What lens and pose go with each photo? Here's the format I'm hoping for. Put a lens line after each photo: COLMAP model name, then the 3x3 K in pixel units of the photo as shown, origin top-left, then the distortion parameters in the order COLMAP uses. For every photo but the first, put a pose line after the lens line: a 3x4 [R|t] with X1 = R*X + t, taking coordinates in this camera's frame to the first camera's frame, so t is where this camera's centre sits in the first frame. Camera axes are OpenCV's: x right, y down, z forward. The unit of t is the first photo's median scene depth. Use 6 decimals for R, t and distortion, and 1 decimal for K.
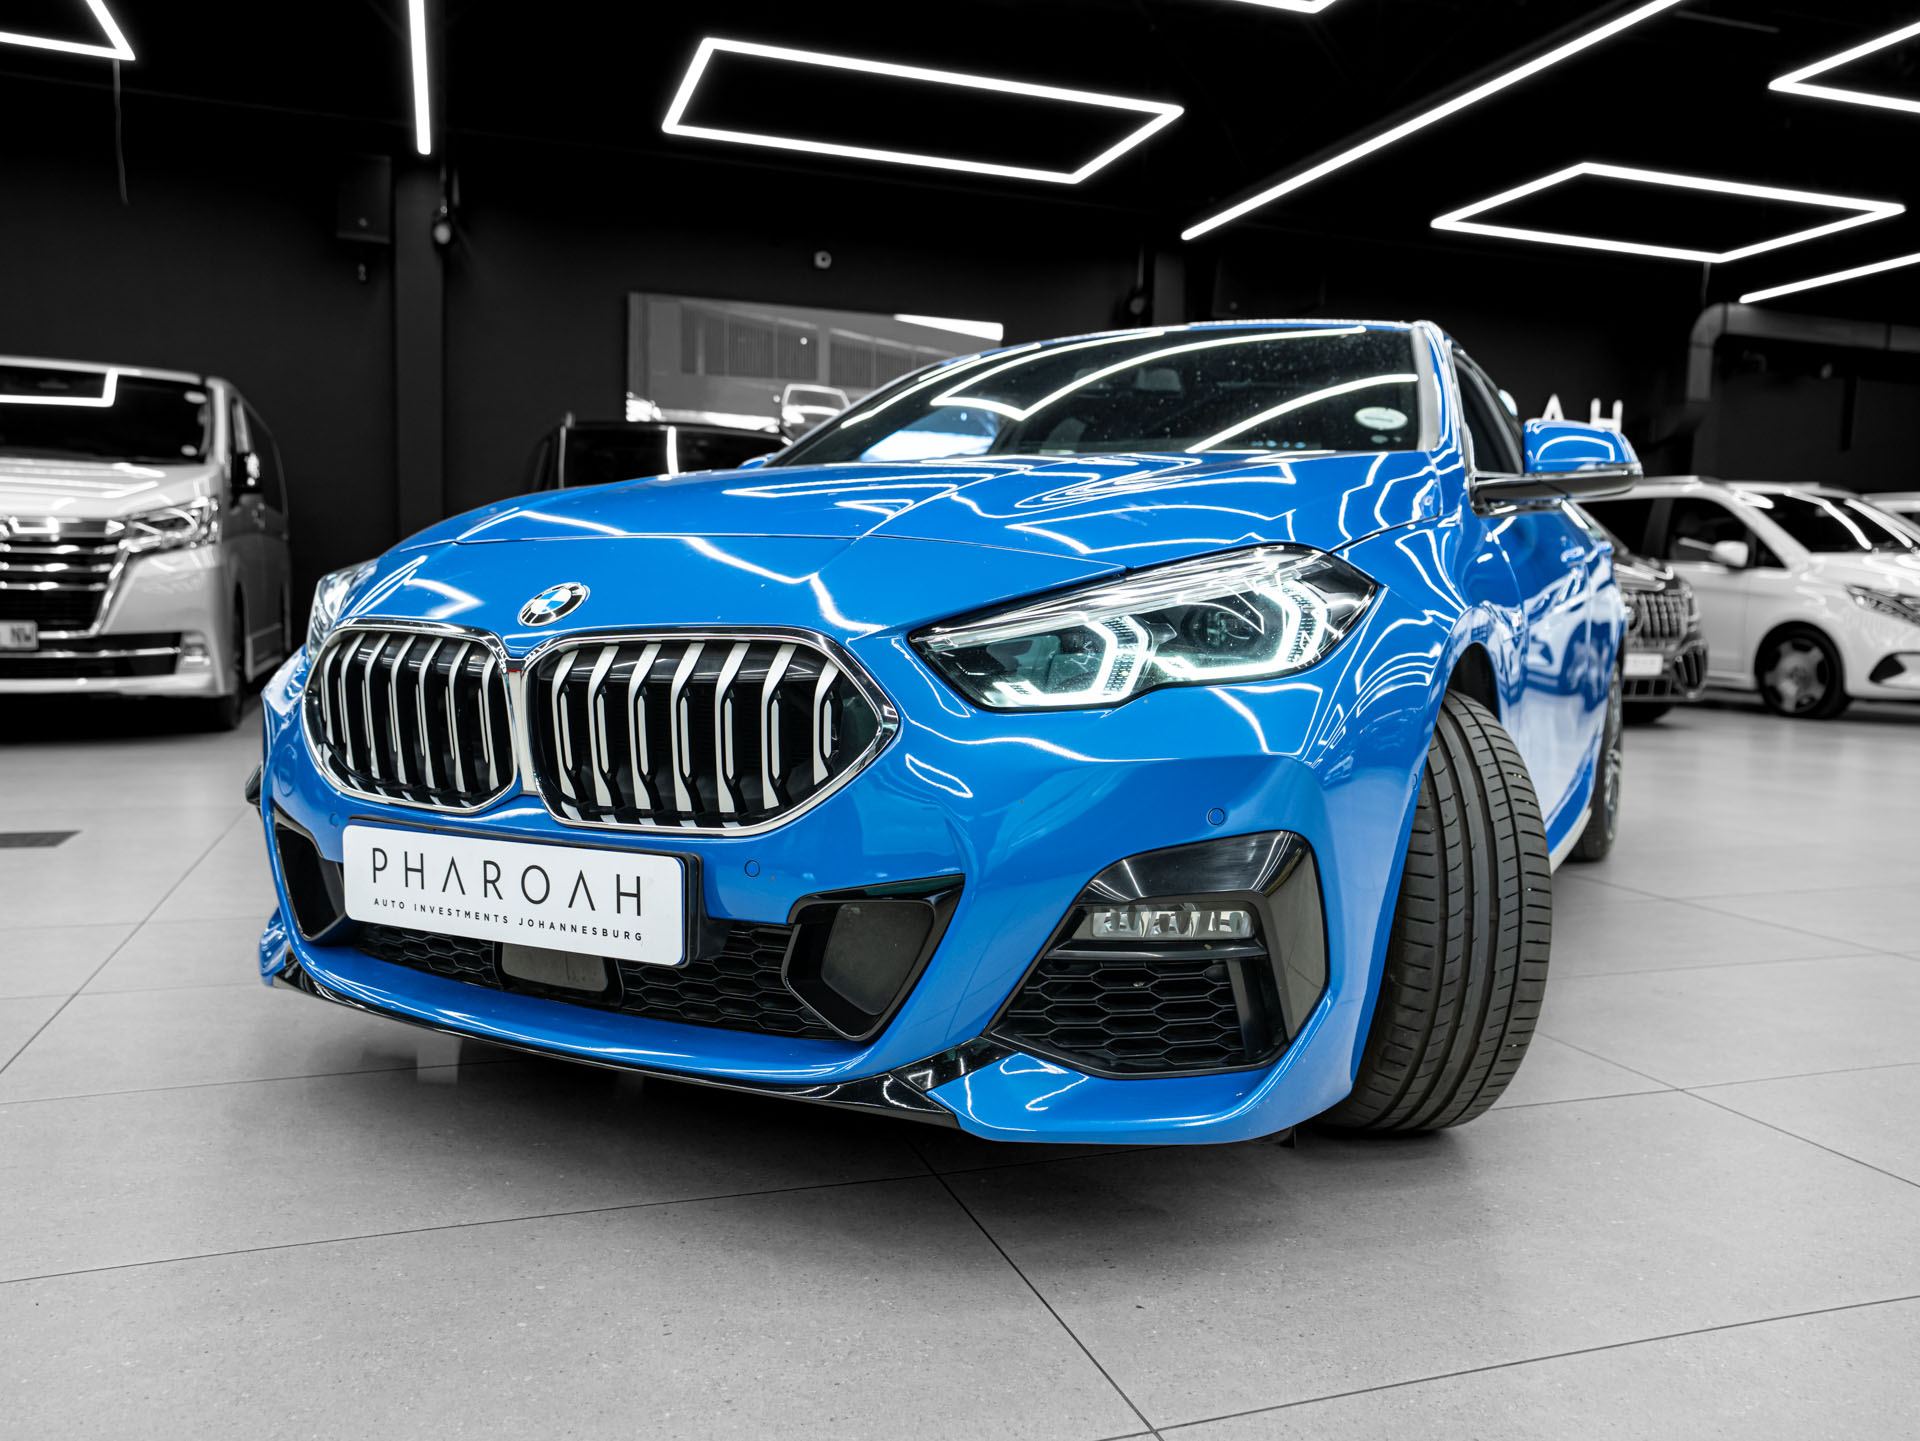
lens RADIAL K [[1468.3, 0, 956.7], [0, 1468.3, 720.0], [0, 0, 1]] dist [-0.029553, 0.072525]
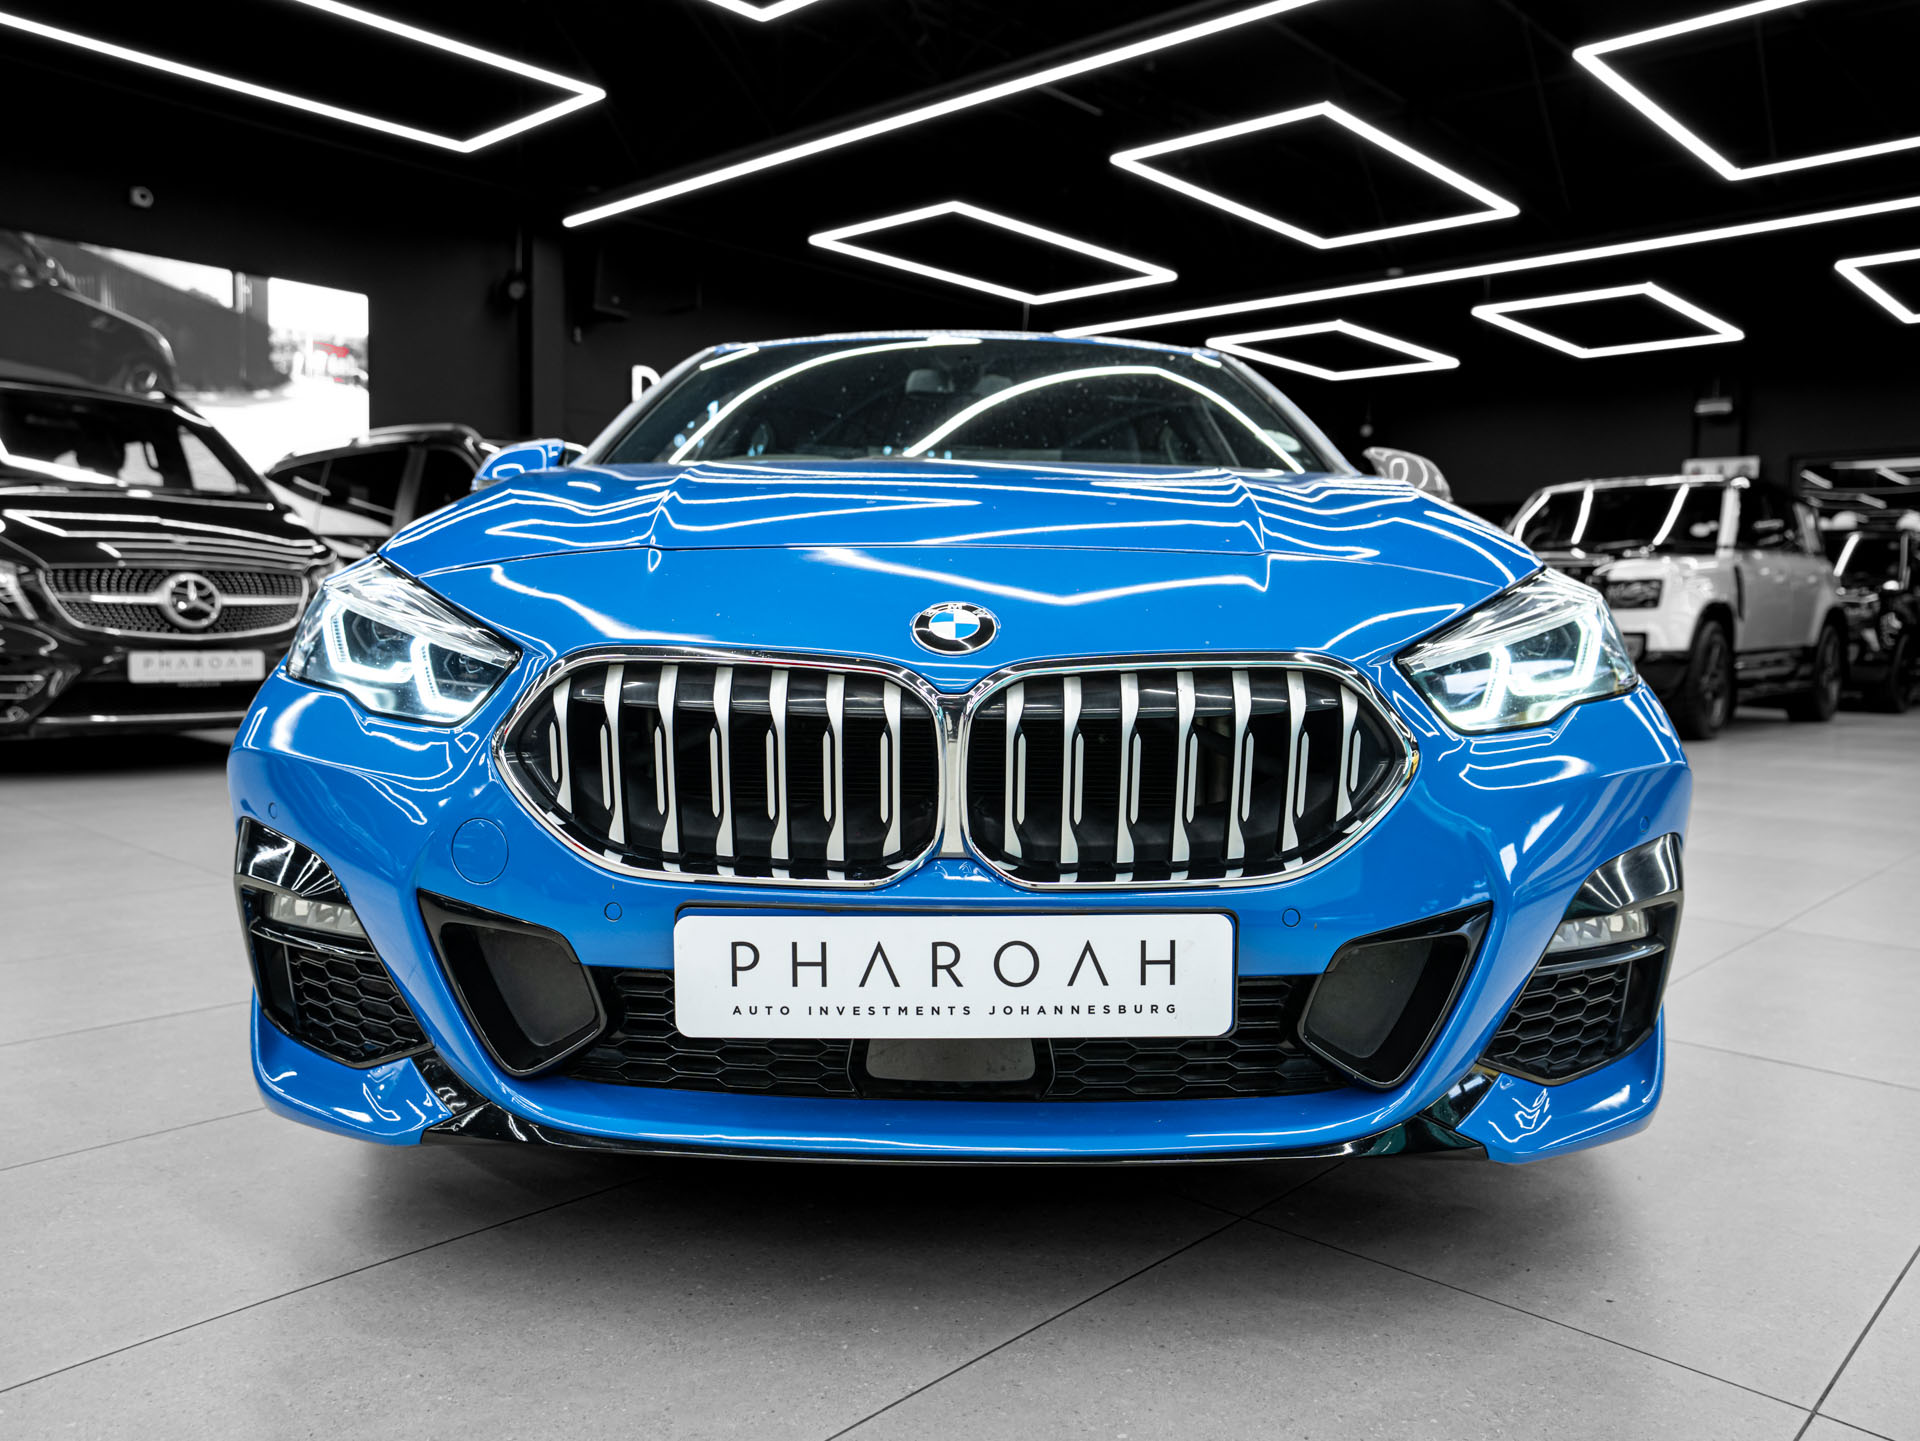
lens RADIAL K [[1458.4, 0, 951.4], [0, 1458.4, 720.9], [0, 0, 1]] dist [-0.019892, 0.065467]
pose [[0.880196, -0.039188, 0.472989, -0.676504], [0.037570, 0.999211, 0.012871, -0.036600], [-0.473120, 0.006441, 0.880974, 0.270704]]
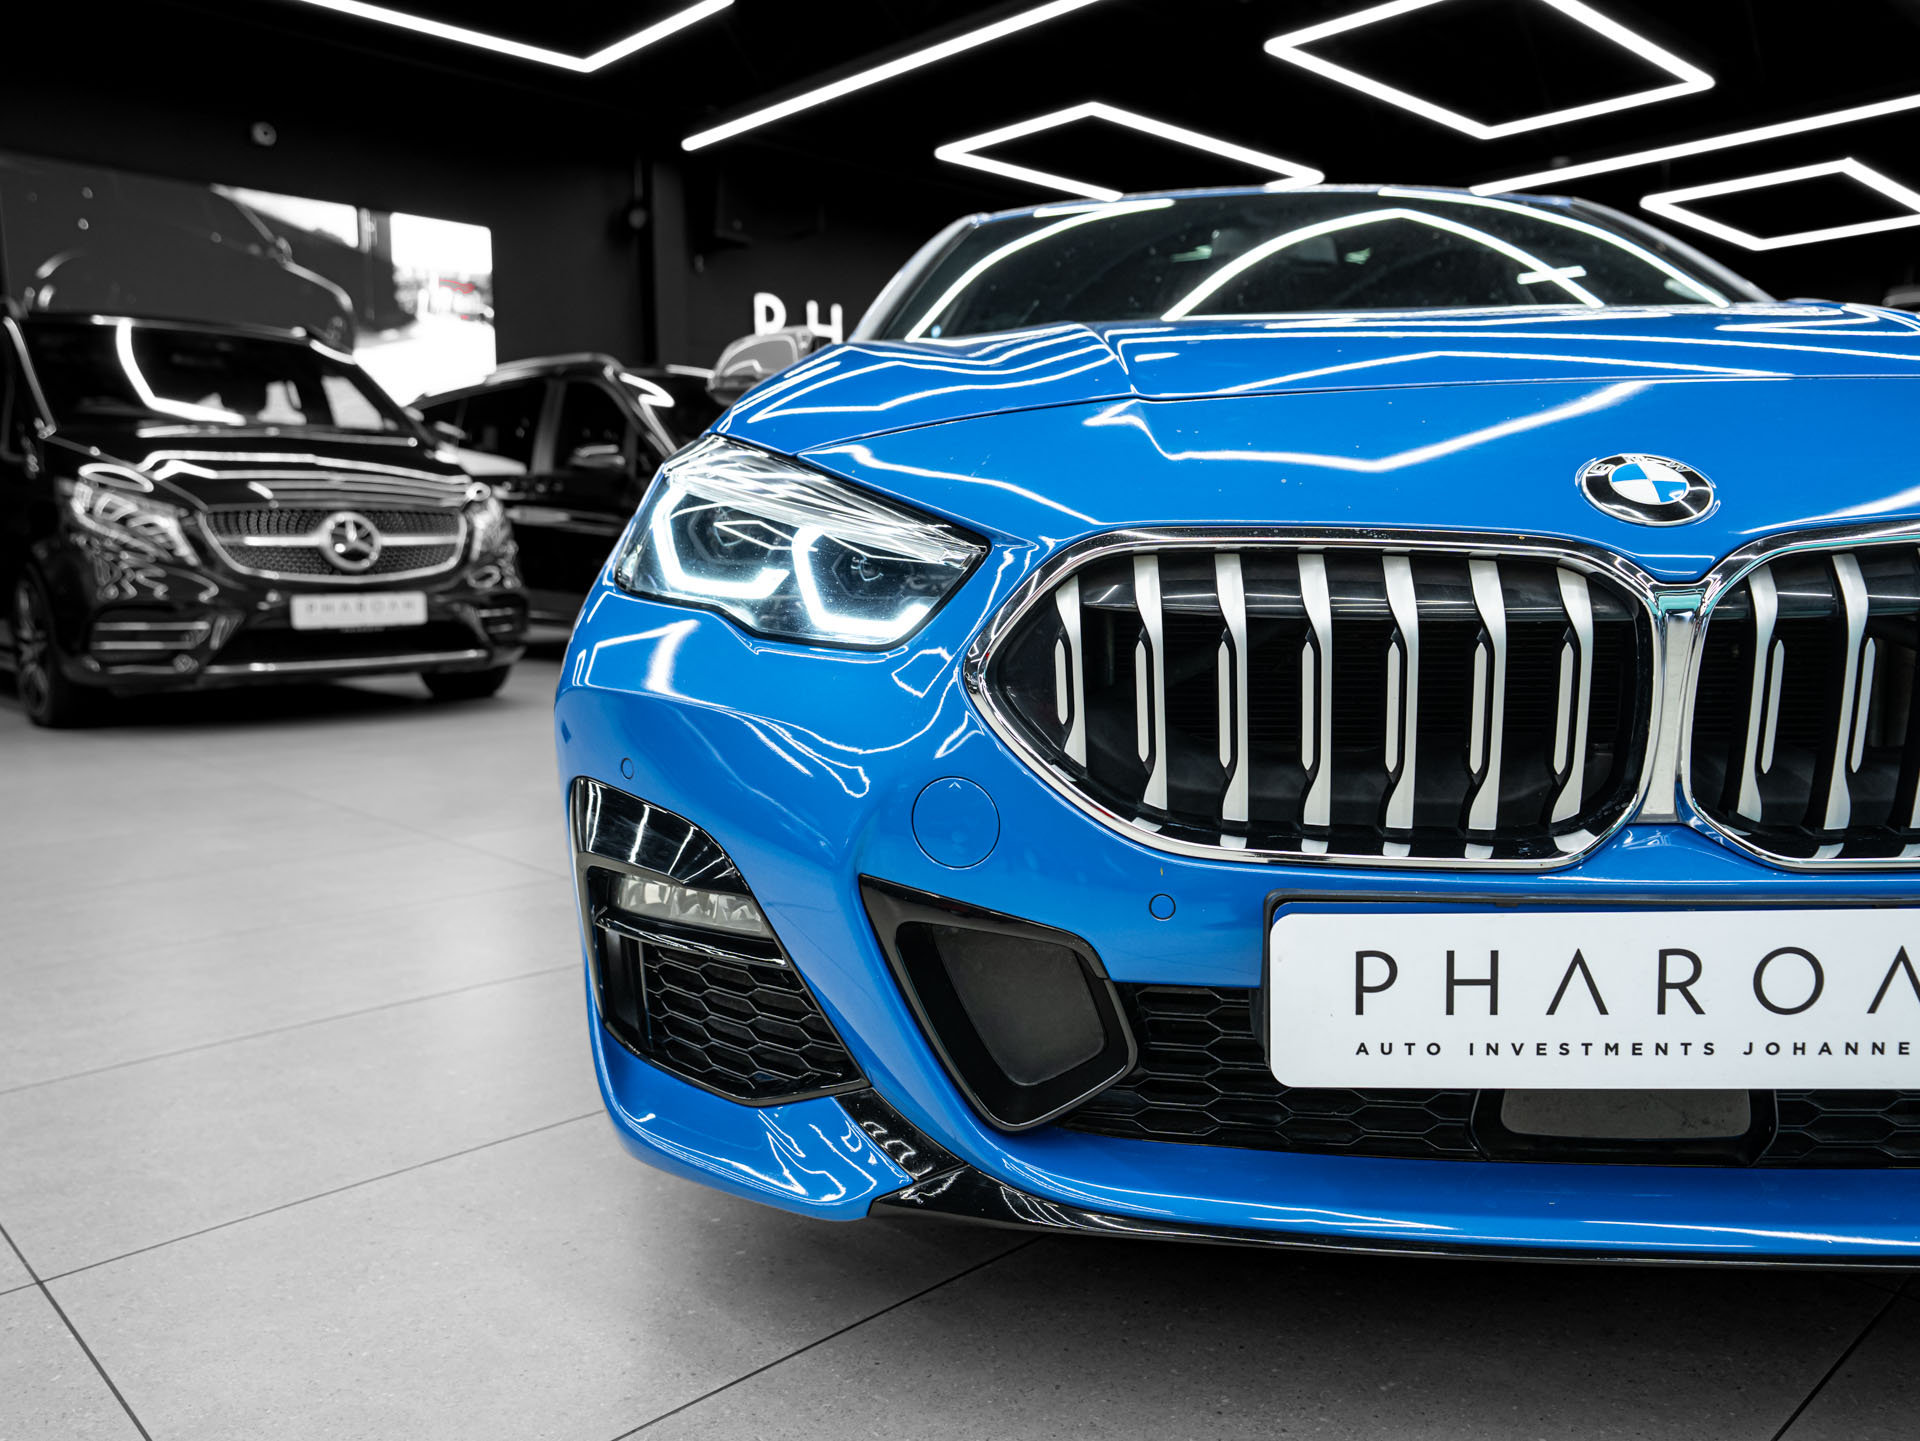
lens RADIAL K [[1458.4, 0, 951.4], [0, 1458.4, 720.9], [0, 0, 1]] dist [-0.019892, 0.065467]
pose [[0.908274, -0.075601, 0.411489, -0.767727], [0.058944, 0.996851, 0.053040, -0.034559], [-0.414203, -0.023920, 0.909870, 0.596057]]
